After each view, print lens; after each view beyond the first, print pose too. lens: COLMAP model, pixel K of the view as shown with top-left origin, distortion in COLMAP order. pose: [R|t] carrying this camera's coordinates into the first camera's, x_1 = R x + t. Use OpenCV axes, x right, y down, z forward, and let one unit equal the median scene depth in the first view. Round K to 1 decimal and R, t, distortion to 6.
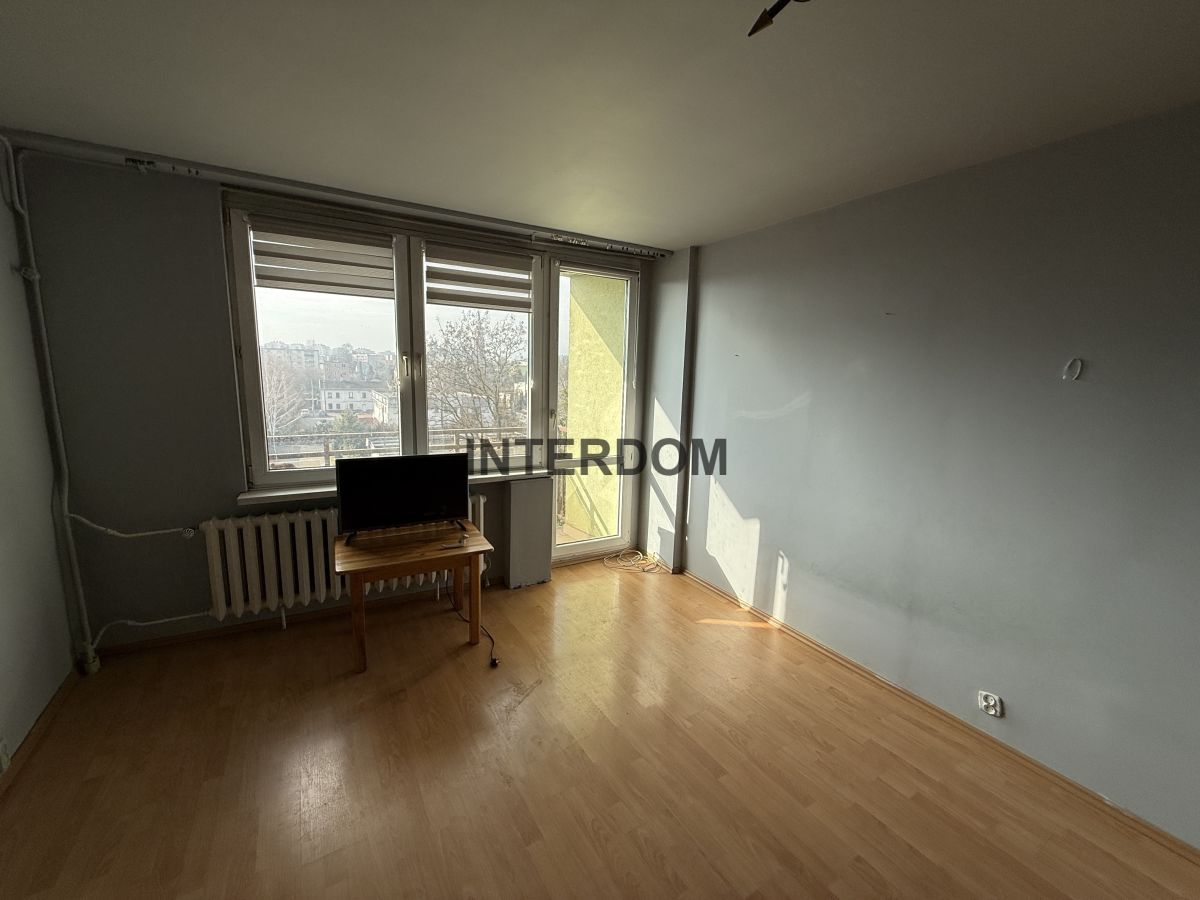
lens RADIAL K [[476.8, 0, 596.3], [0, 476.8, 448.1], [0, 0, 1]] dist [0.002021, 0.000192]
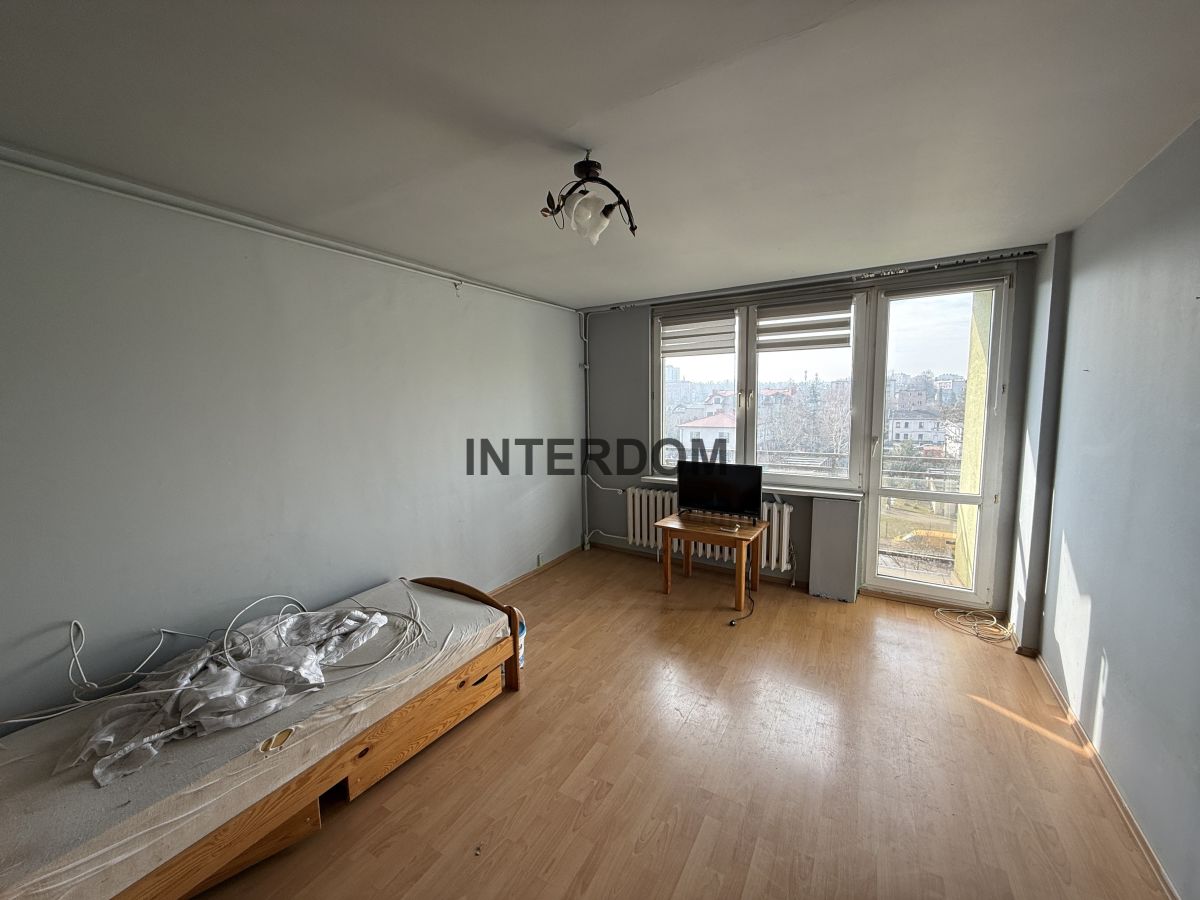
lens RADIAL K [[476.8, 0, 596.3], [0, 476.8, 448.1], [0, 0, 1]] dist [0.002021, 0.000192]
pose [[0.468693, 0.056118, -0.881577, 0.607155], [-0.110012, 0.993919, 0.004781, 0.004521], [0.876484, 0.094743, 0.472016, 0.003126]]
